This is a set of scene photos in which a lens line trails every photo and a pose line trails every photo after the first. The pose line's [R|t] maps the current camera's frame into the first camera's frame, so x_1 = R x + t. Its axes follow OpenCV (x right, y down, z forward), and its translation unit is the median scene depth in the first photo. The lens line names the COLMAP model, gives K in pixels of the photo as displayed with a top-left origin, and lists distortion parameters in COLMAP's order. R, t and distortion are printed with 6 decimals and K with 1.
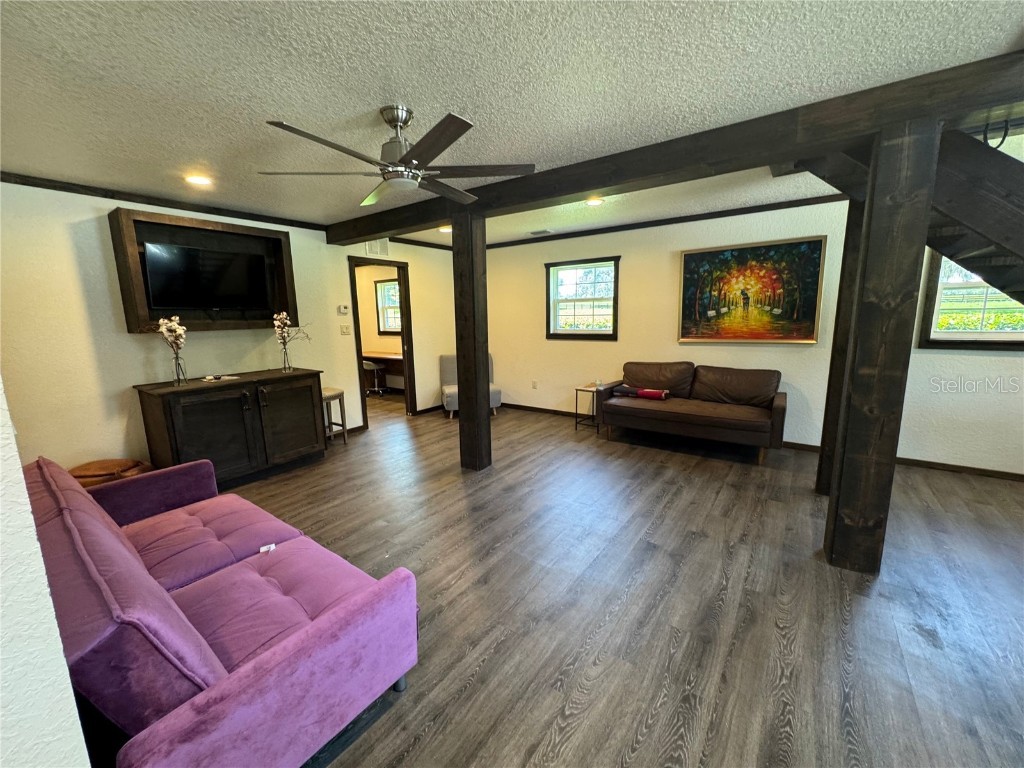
lens RADIAL K [[413.9, 0, 514.4], [0, 413.9, 386.9], [0, 0, 1]] dist [-0.002253, -0.000008]
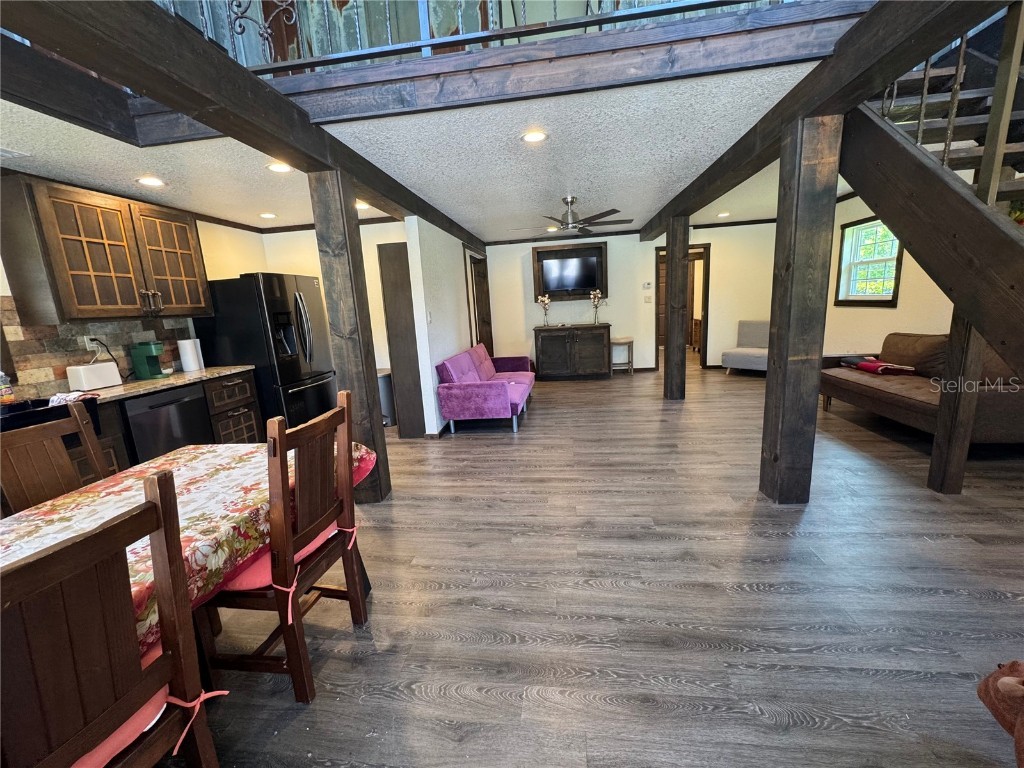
lens RADIAL K [[415.4, 0, 509.3], [0, 415.4, 384.6], [0, 0, 1]] dist [-0.001244, 0.000939]
pose [[0.472743, 0.165135, -0.865589, 0.753939], [-0.104662, 0.985853, 0.130918, 0.020008], [0.874963, 0.028704, 0.483339, -0.139126]]
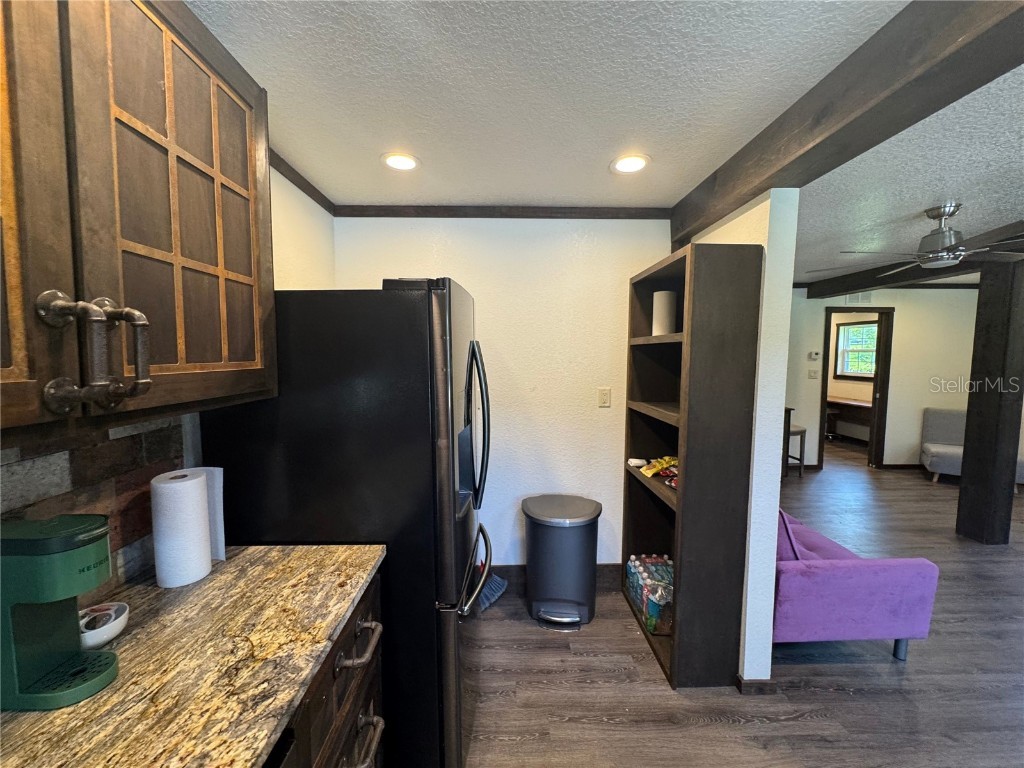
lens RADIAL K [[415.4, 0, 509.3], [0, 415.4, 384.6], [0, 0, 1]] dist [-0.001244, 0.000939]
pose [[0.599036, 0.082997, -0.796409, -0.014647], [-0.153286, 0.988105, -0.012323, 0.028656], [0.785913, 0.129460, 0.604632, -0.318340]]
